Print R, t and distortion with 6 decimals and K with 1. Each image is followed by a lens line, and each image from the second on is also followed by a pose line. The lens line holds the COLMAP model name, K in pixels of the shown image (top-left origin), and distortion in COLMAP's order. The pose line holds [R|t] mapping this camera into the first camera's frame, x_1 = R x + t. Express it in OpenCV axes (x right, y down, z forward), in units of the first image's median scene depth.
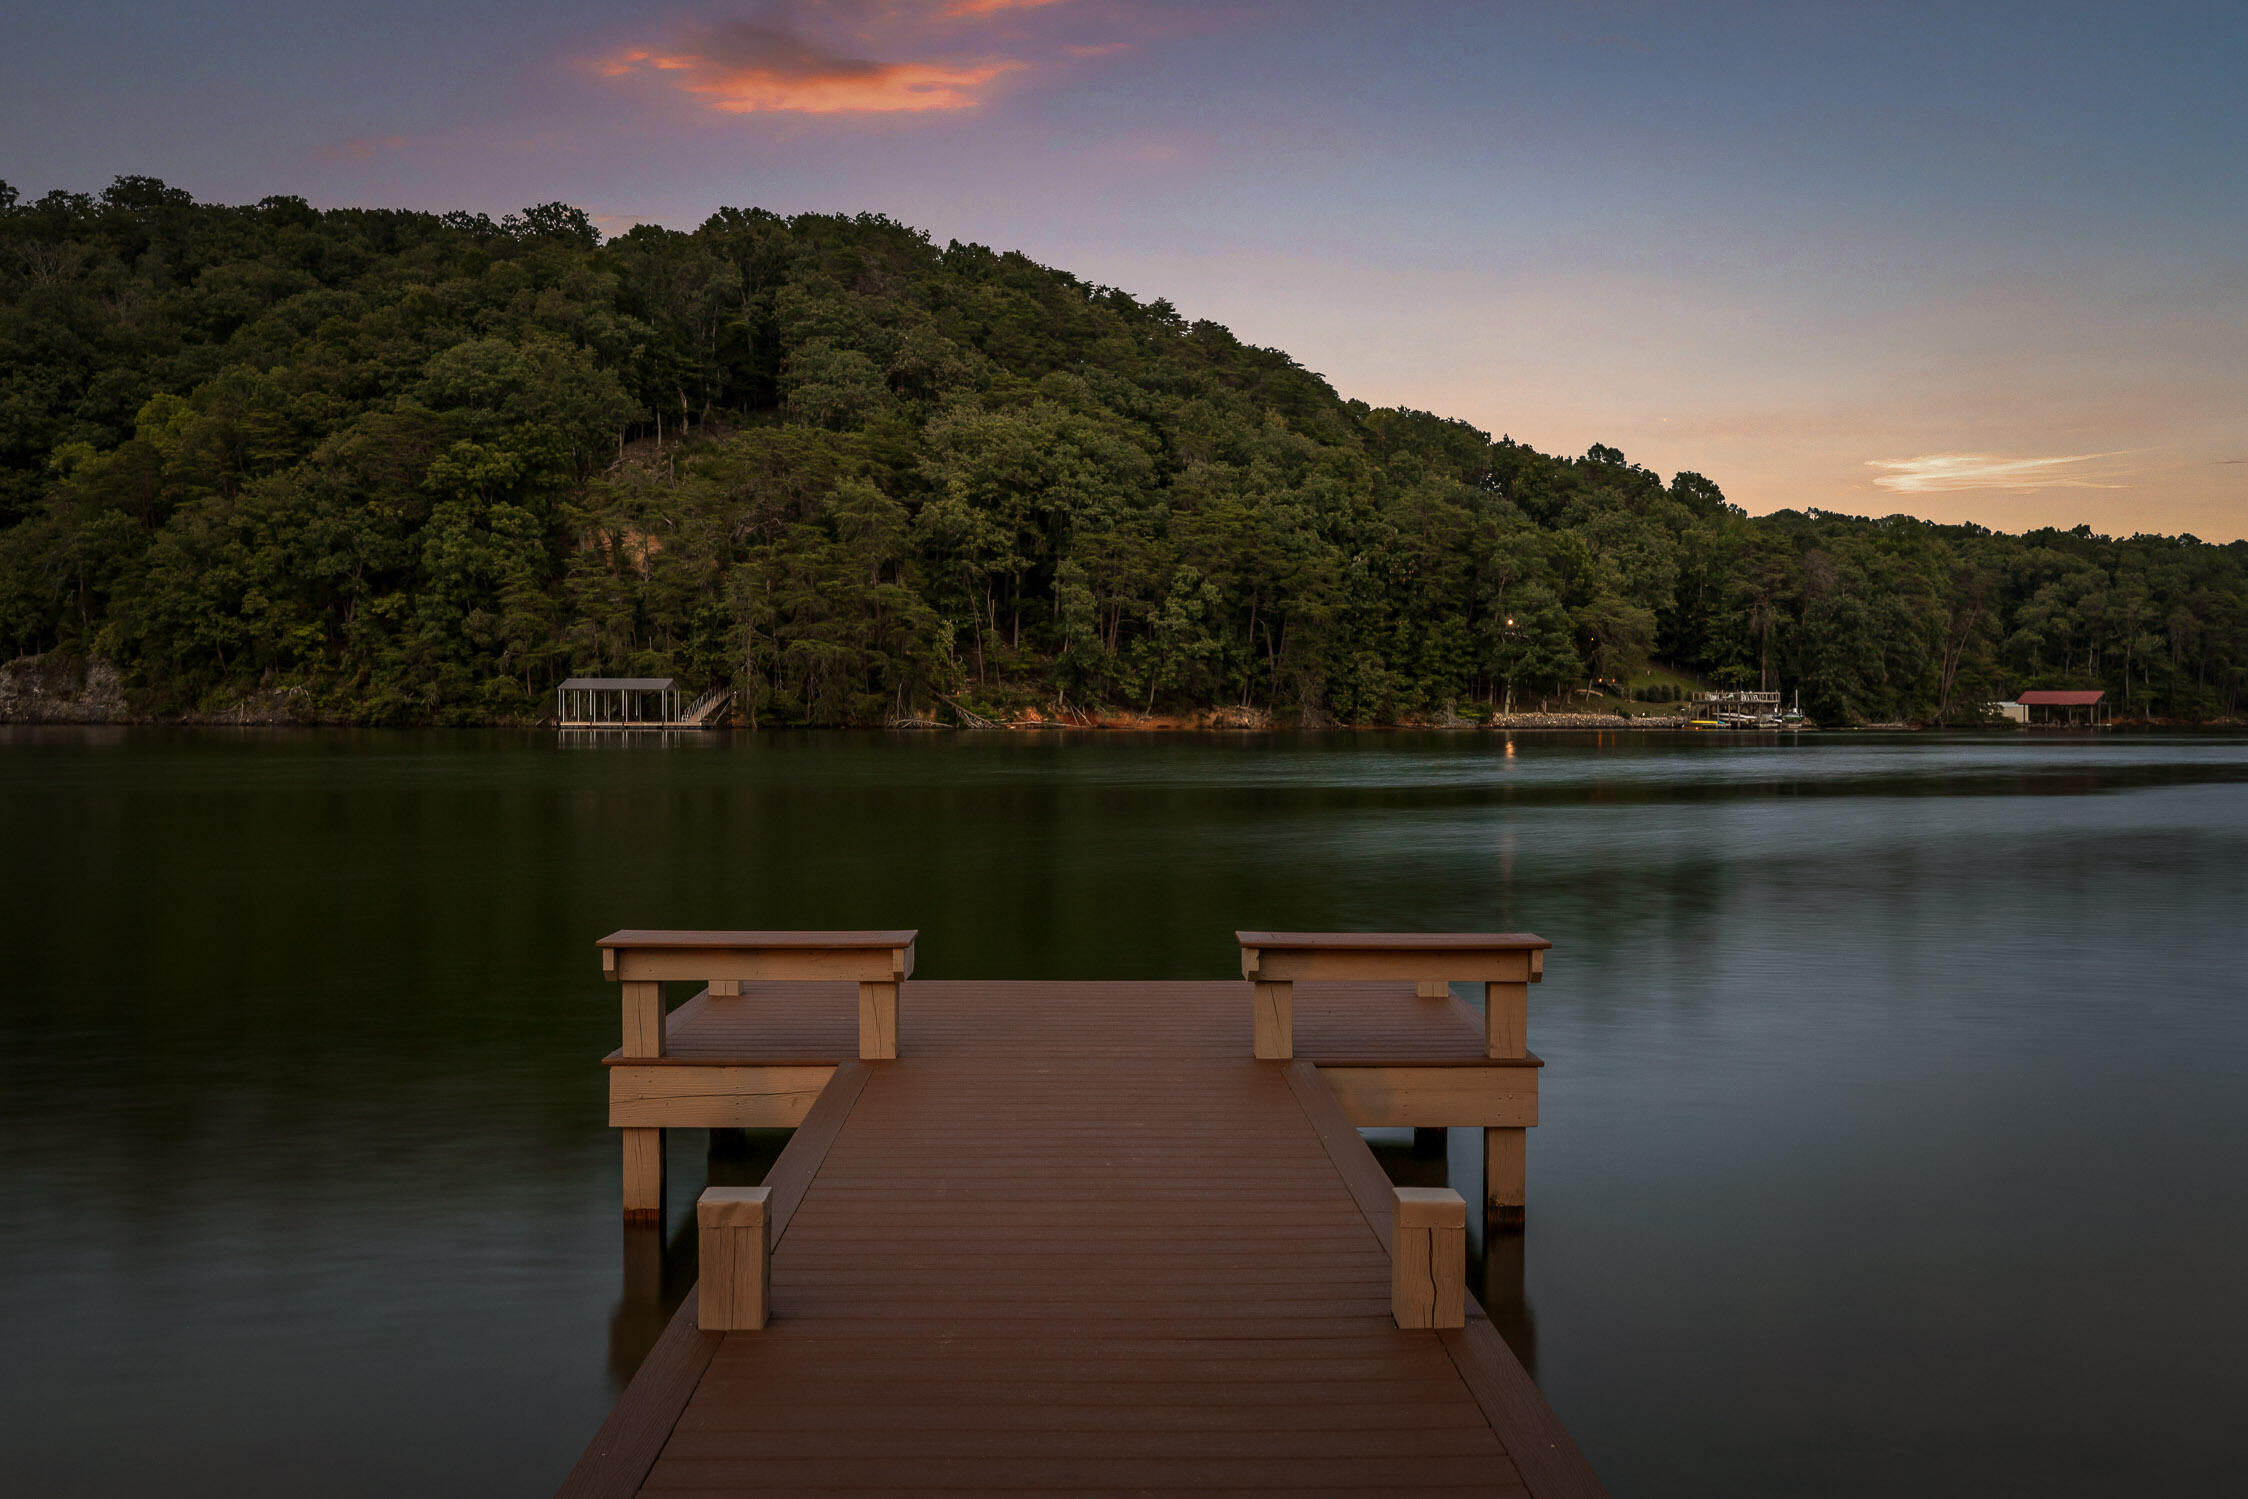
lens RADIAL K [[2186.0, 0, 1138.4], [0, 2186.0, 748.4], [0, 0, 1]] dist [0.005722, 0.000000]
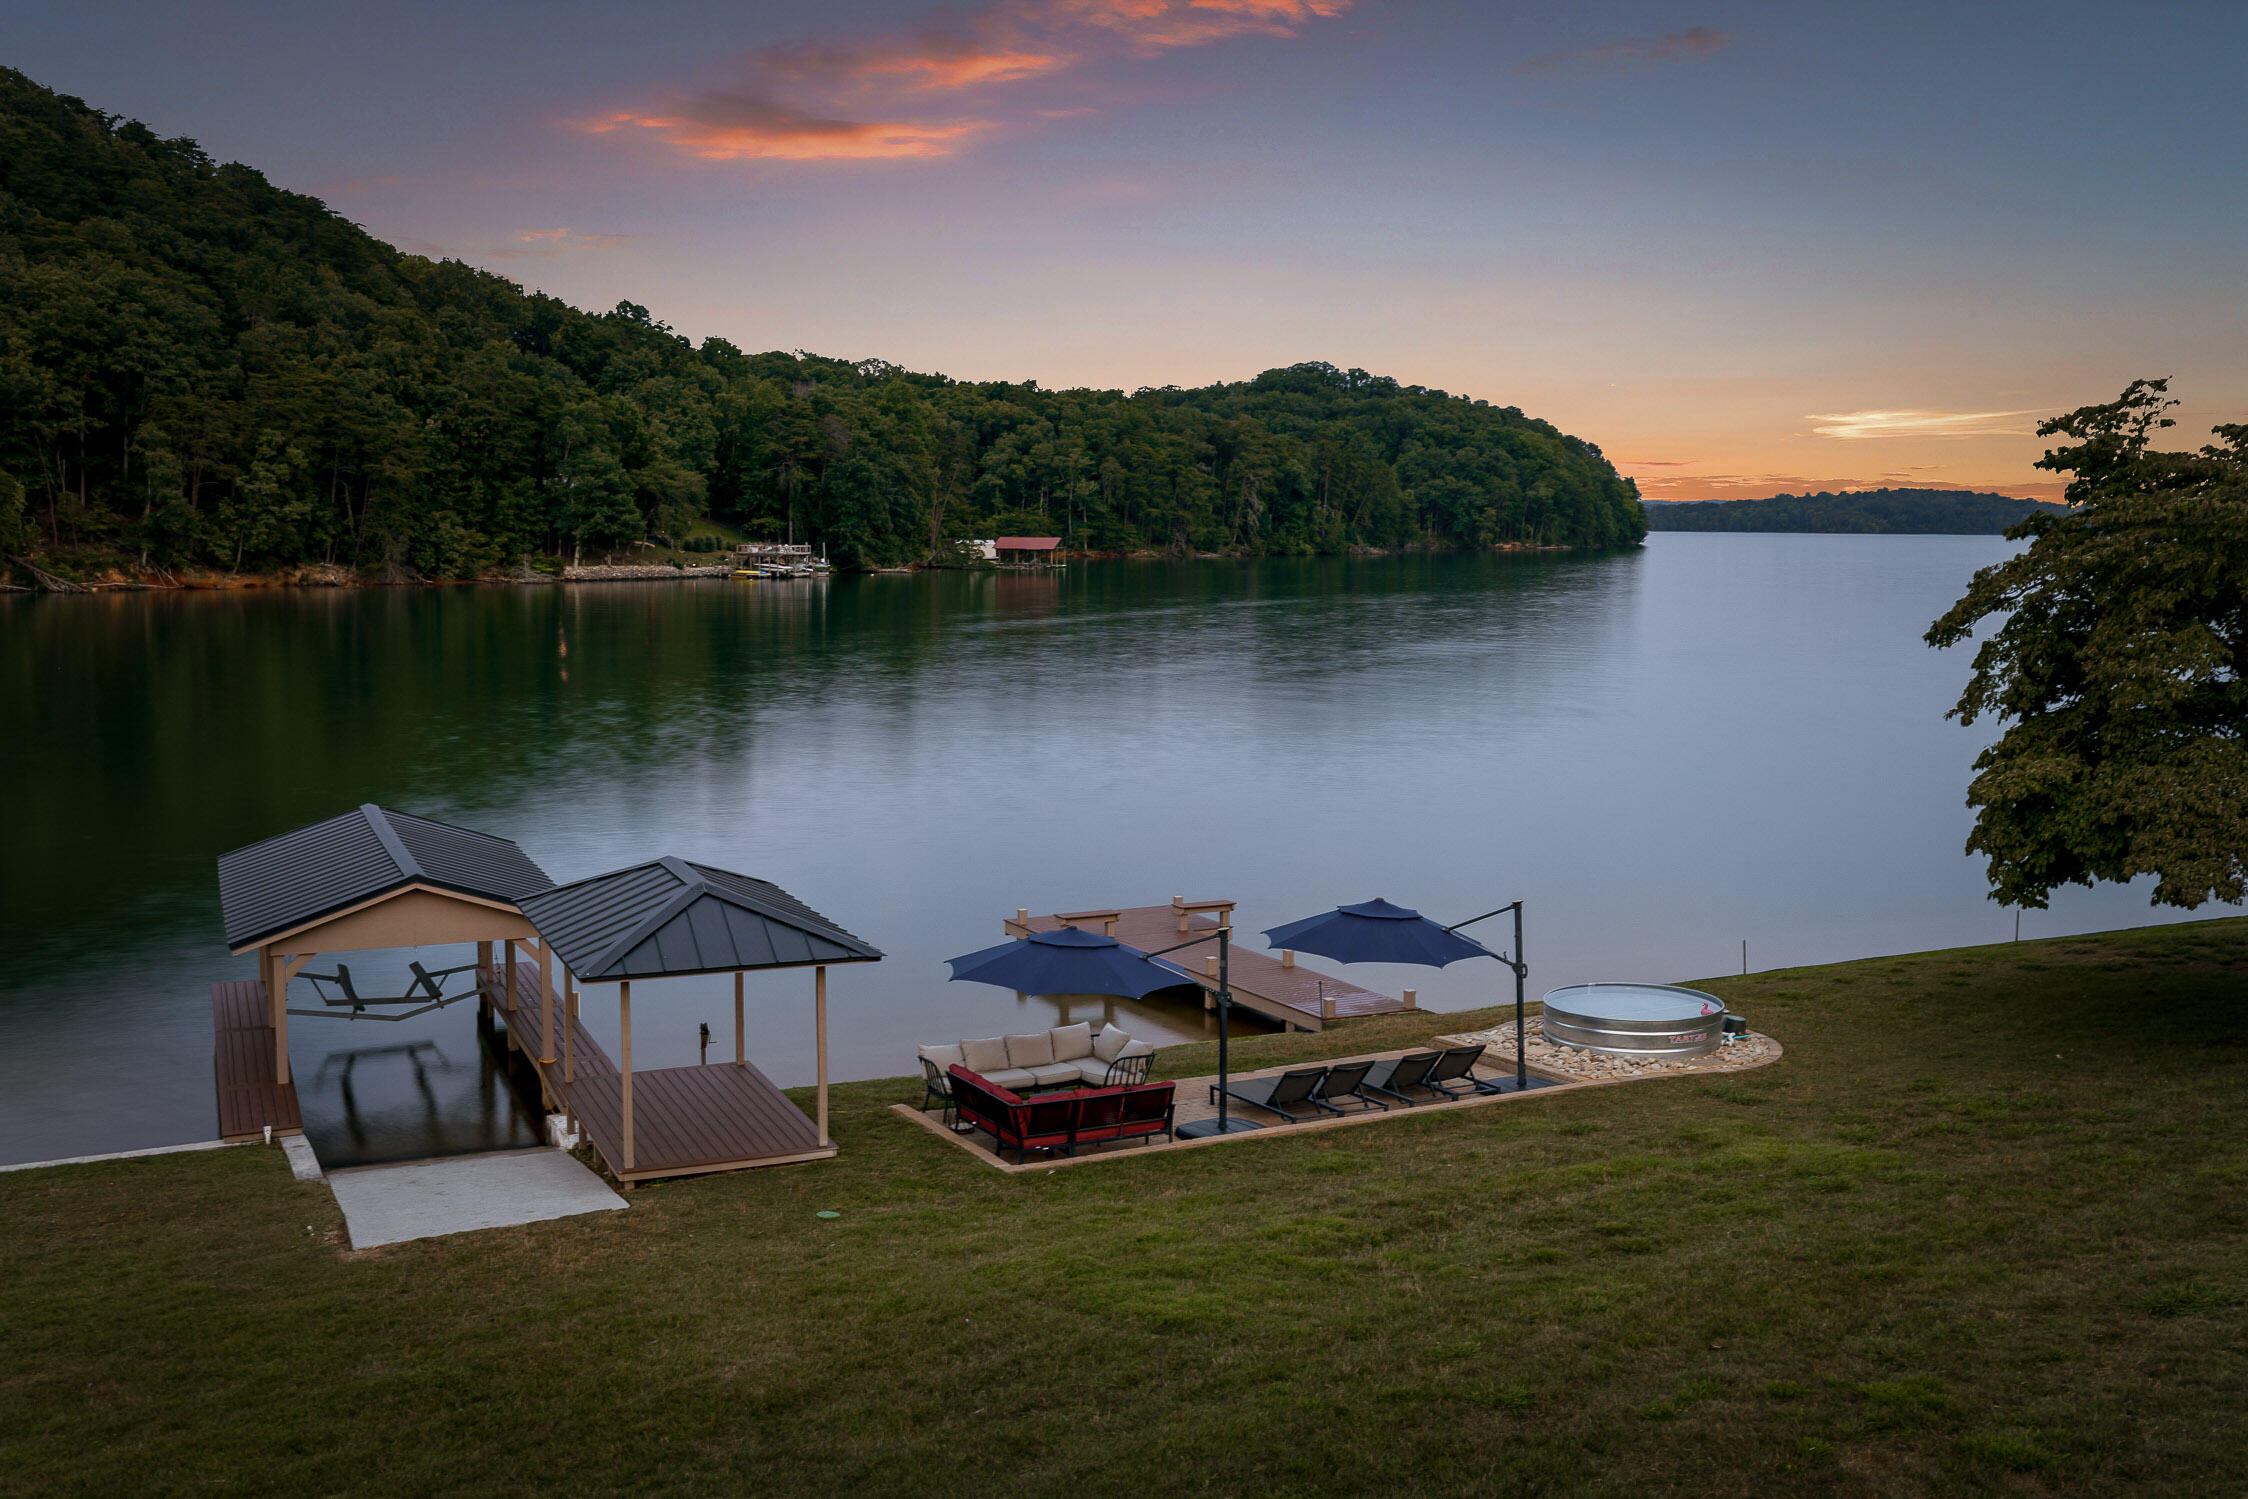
lens RADIAL K [[2186.0, 0, 1170.5], [0, 2186.0, 765.2], [0, 0, 1]] dist [0.005722, 0.000000]
pose [[0.885654, -0.046403, 0.462022, -0.079927], [0.000817, 0.995148, 0.098382, -0.024987], [-0.464346, -0.086755, 0.881395, -0.116484]]
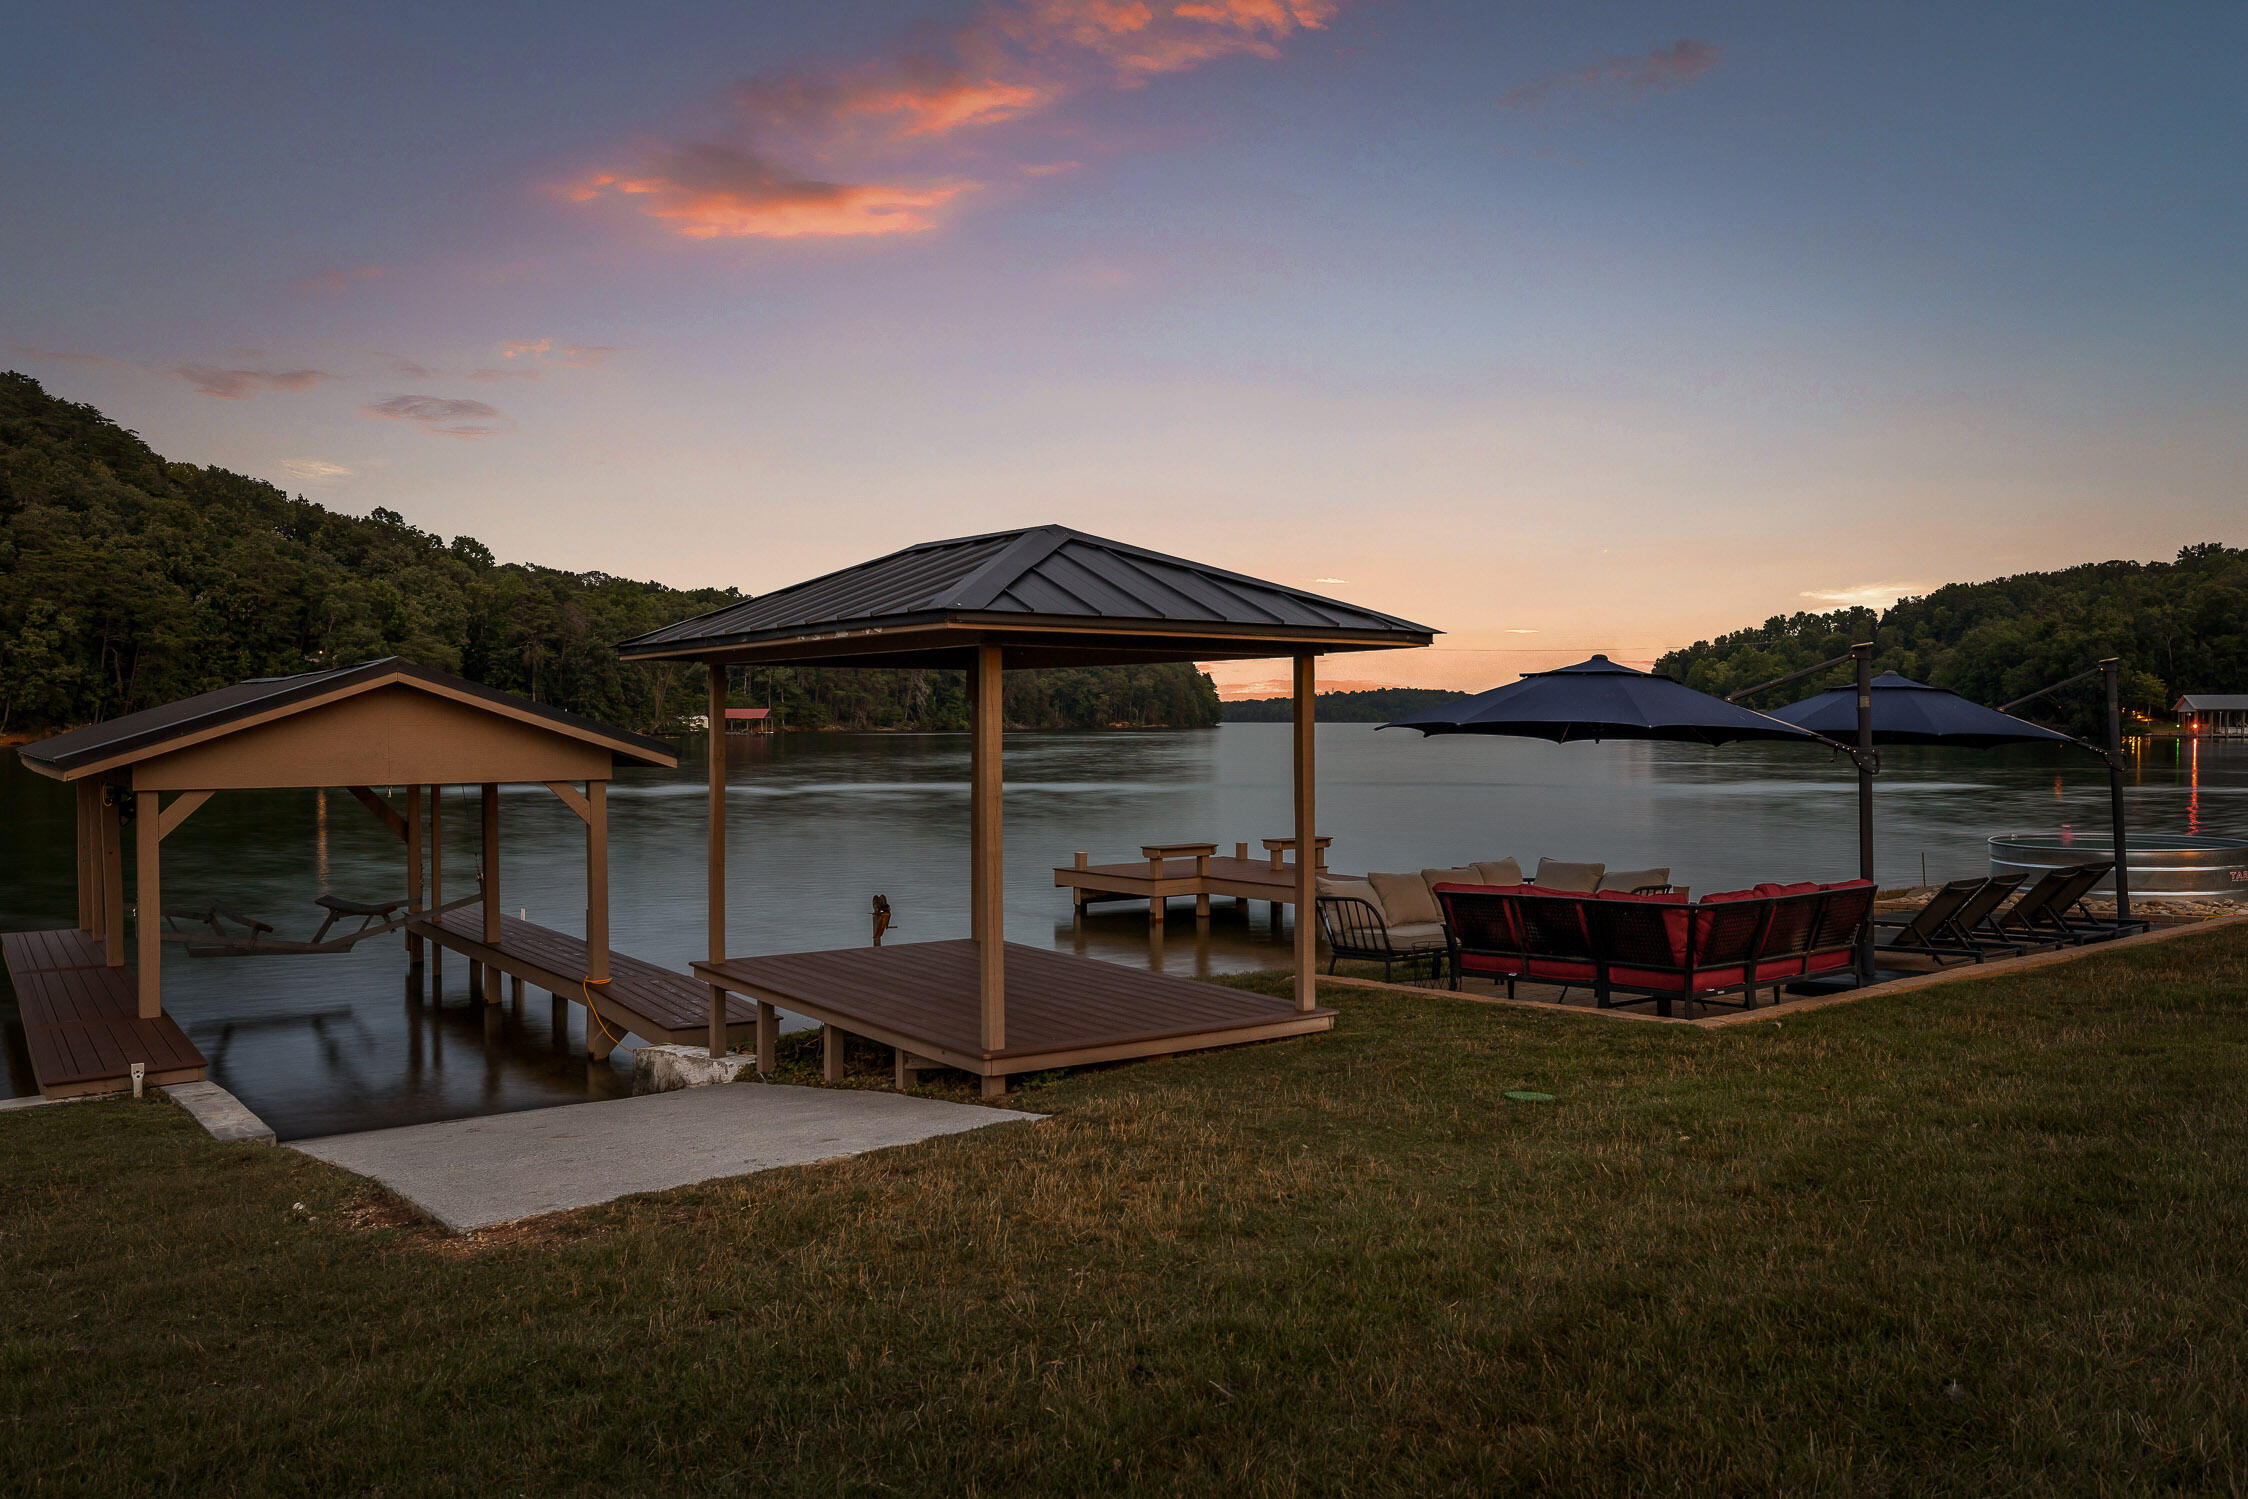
lens RADIAL K [[1740.8, 0, 1137.9], [0, 1740.8, 749.0], [0, 0, 1]] dist [0.018291, -0.010460]
pose [[0.790693, -0.014281, 0.612047, -0.077343], [0.013918, 0.999889, 0.005349, -0.003516], [-0.612055, 0.004289, 0.790803, -0.050346]]
